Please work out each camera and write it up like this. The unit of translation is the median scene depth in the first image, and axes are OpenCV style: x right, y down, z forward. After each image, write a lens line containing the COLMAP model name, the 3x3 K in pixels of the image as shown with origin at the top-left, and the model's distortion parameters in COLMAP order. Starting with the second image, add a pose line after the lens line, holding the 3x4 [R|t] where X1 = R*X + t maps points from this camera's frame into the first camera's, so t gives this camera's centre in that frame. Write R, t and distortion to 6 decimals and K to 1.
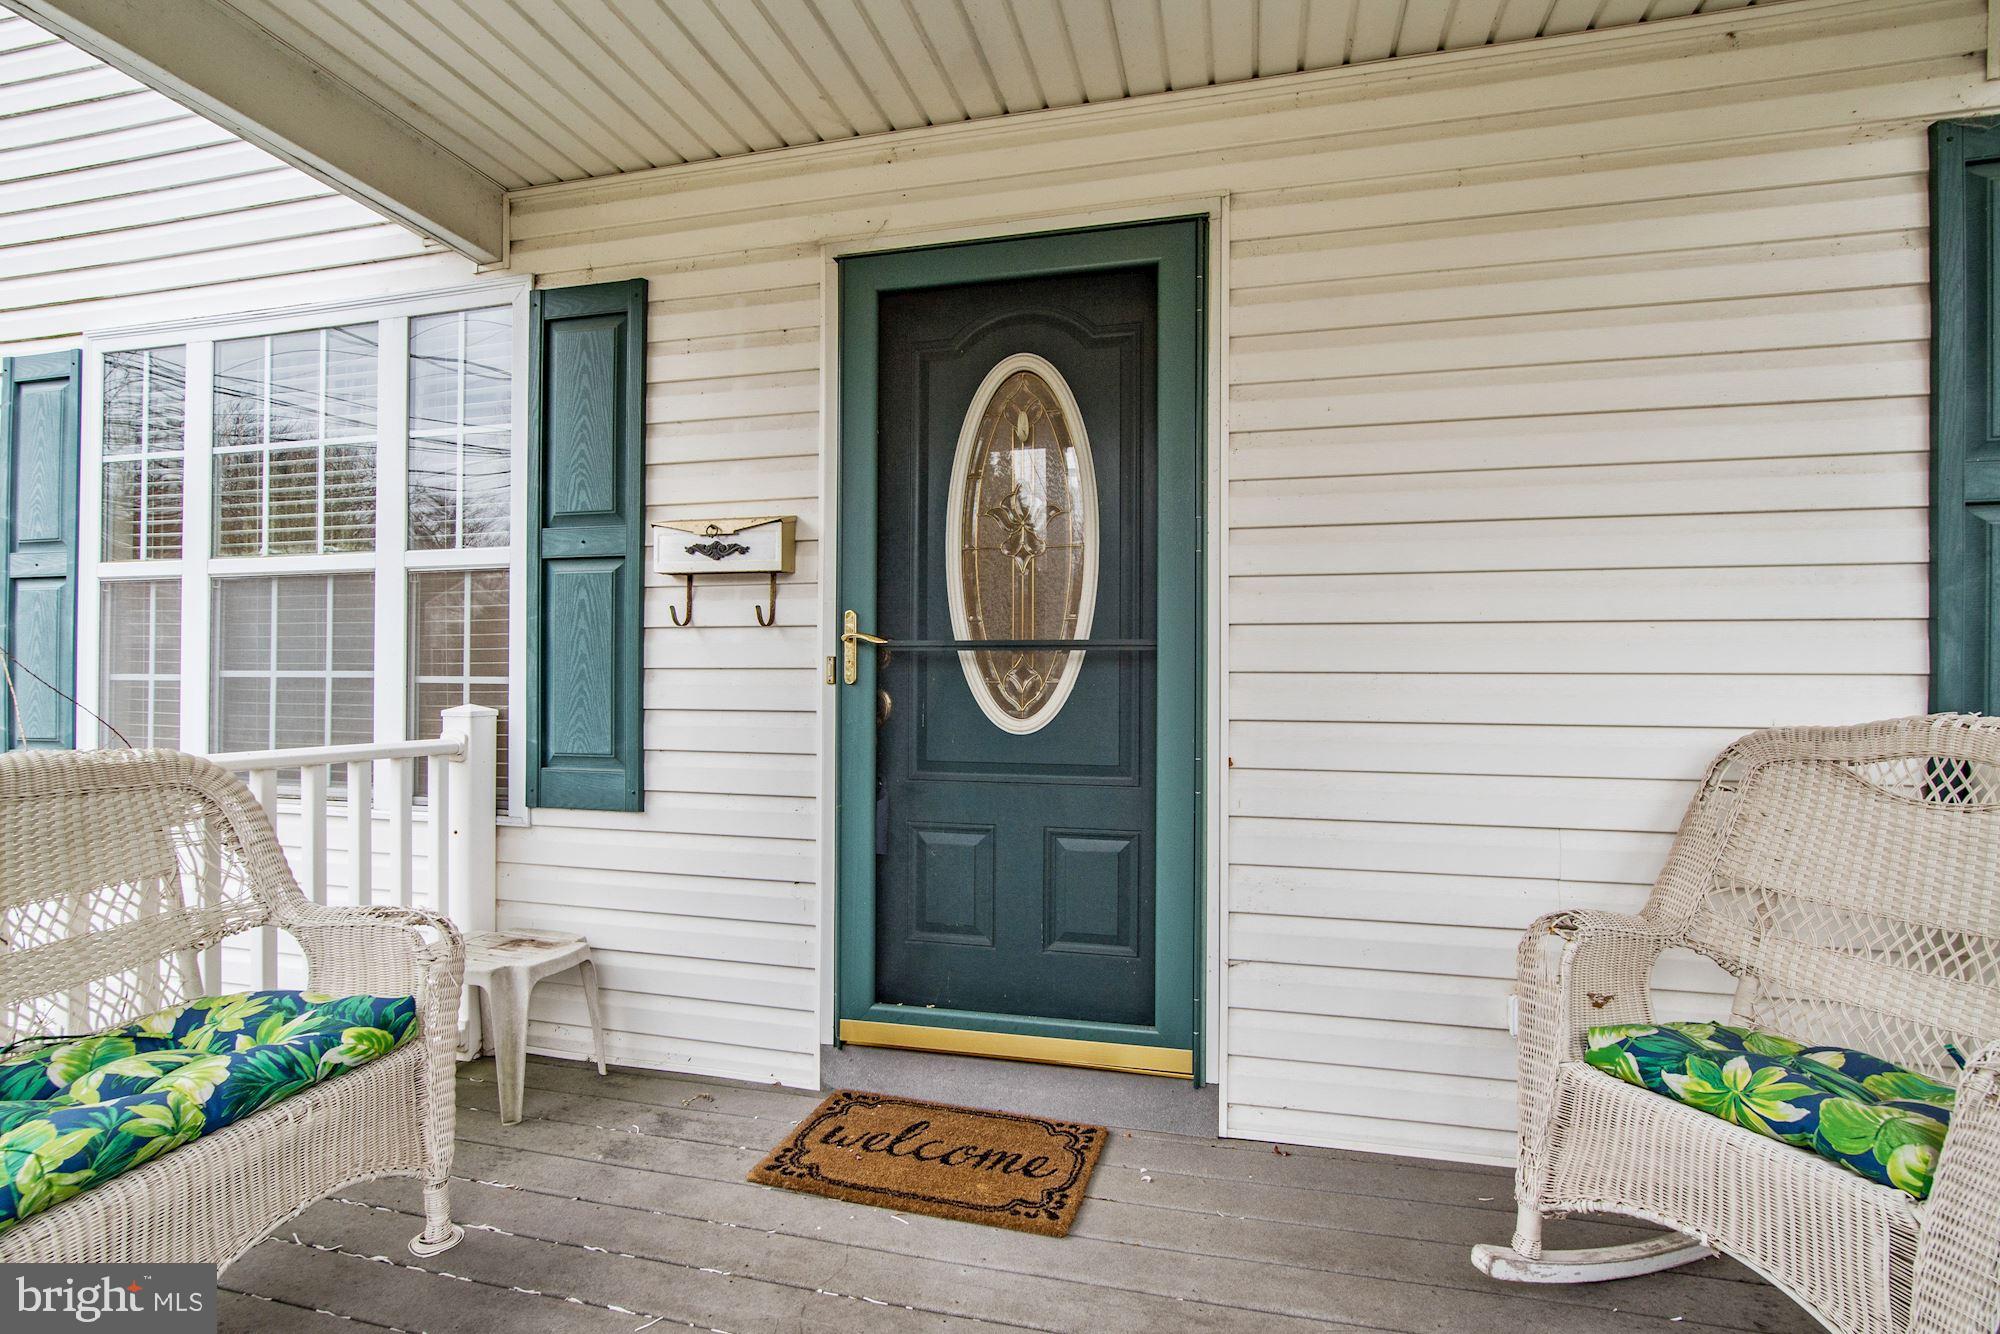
lens RADIAL K [[979.7, 0, 992.1], [0, 979.7, 675.3], [0, 0, 1]] dist [-0.008662, 0.002396]
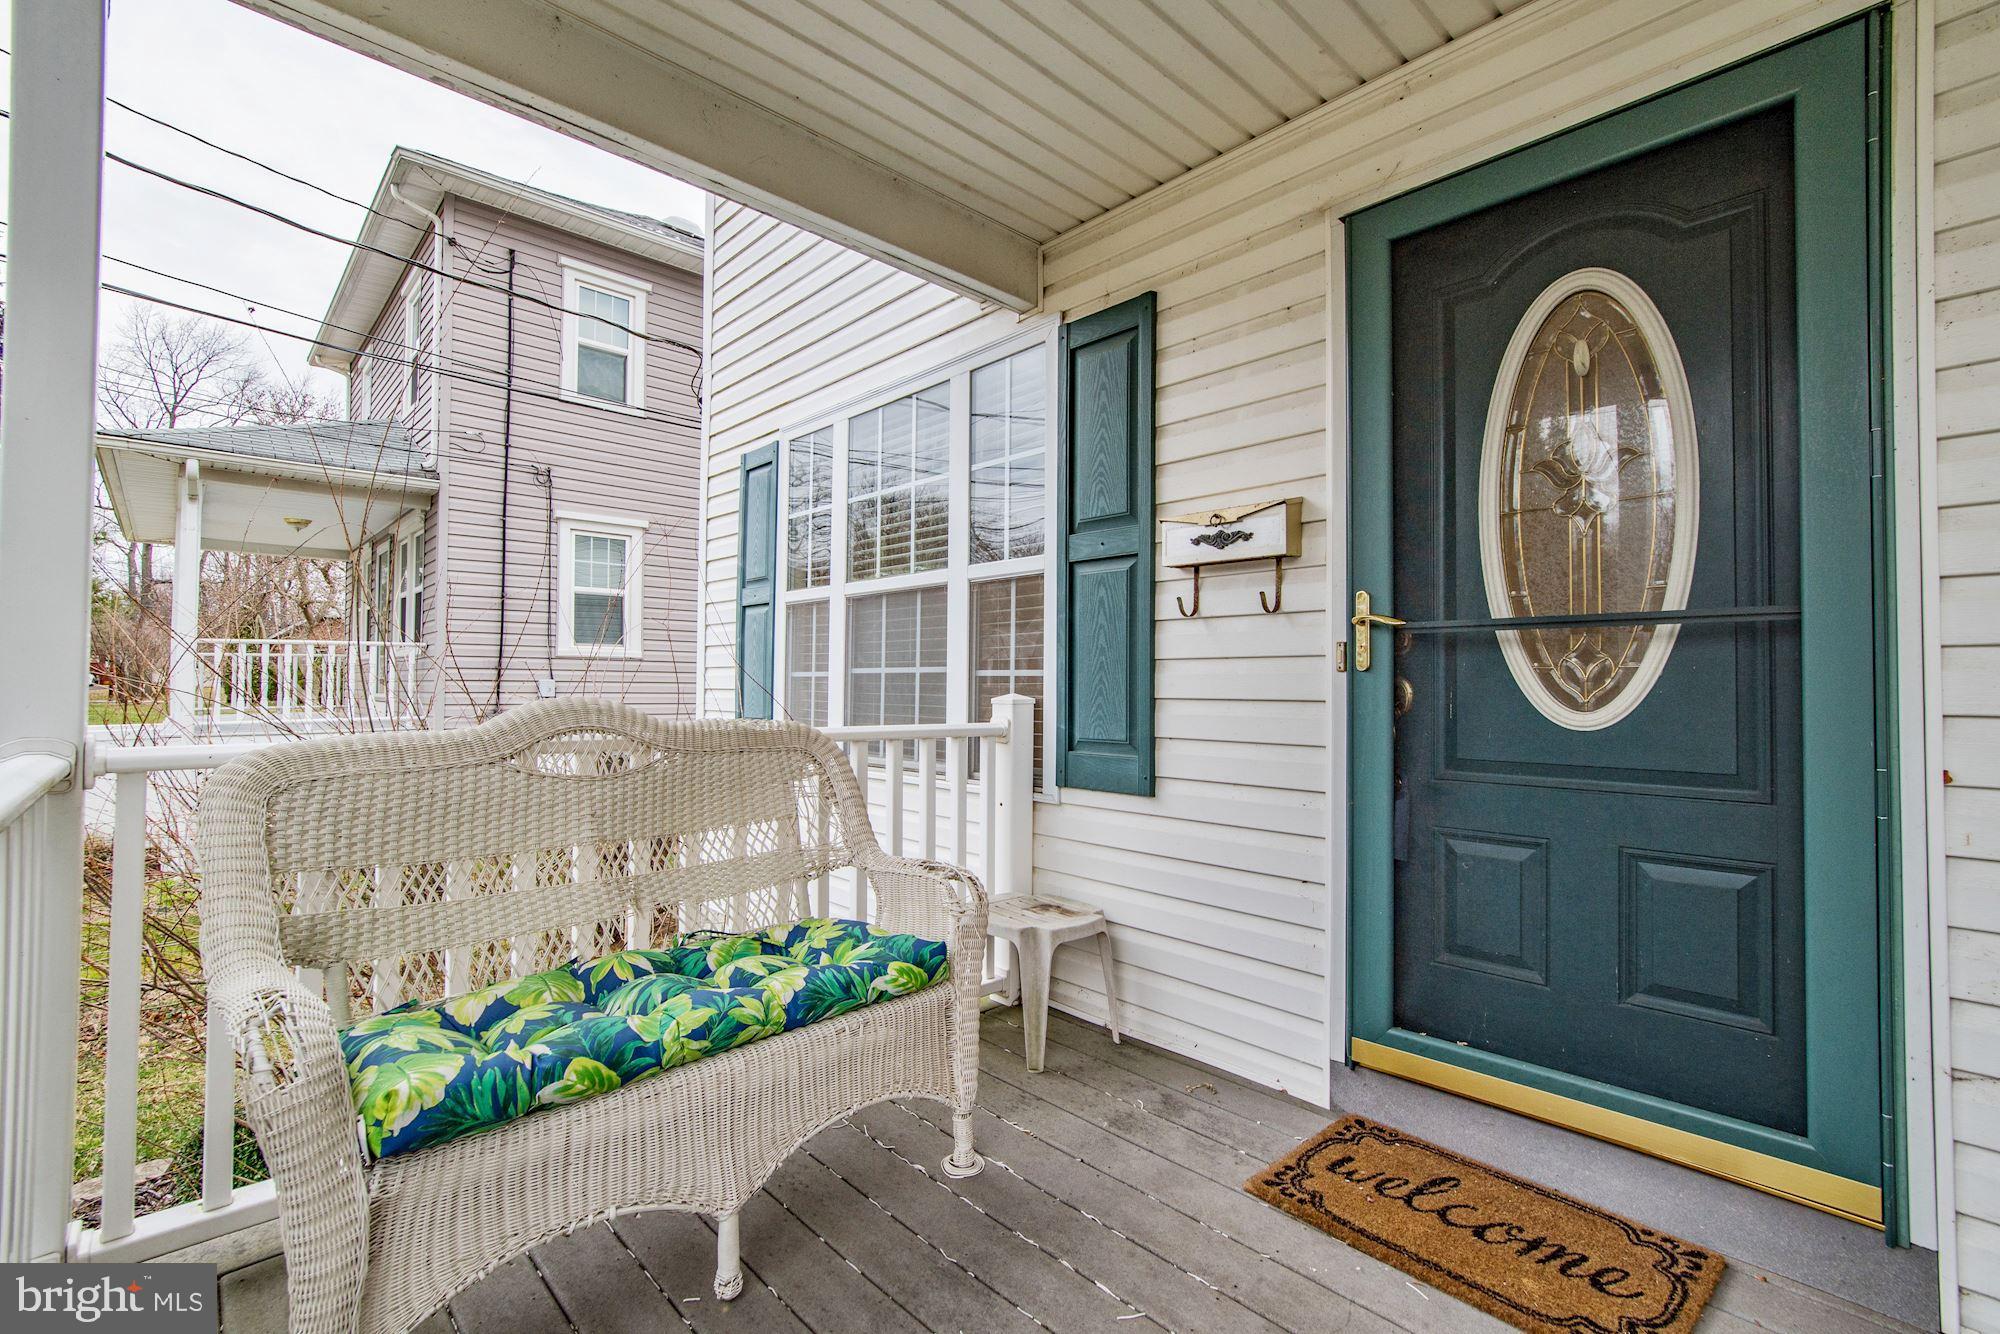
lens RADIAL K [[894.2, 0, 995.8], [0, 894.2, 667.4], [0, 0, 1]] dist [-0.014901, 0.003196]
pose [[0.847725, -0.010875, -0.530324, 0.007193], [-0.000733, 0.999765, -0.021674, 0.023932], [0.530435, 0.018763, 0.847518, 0.108371]]
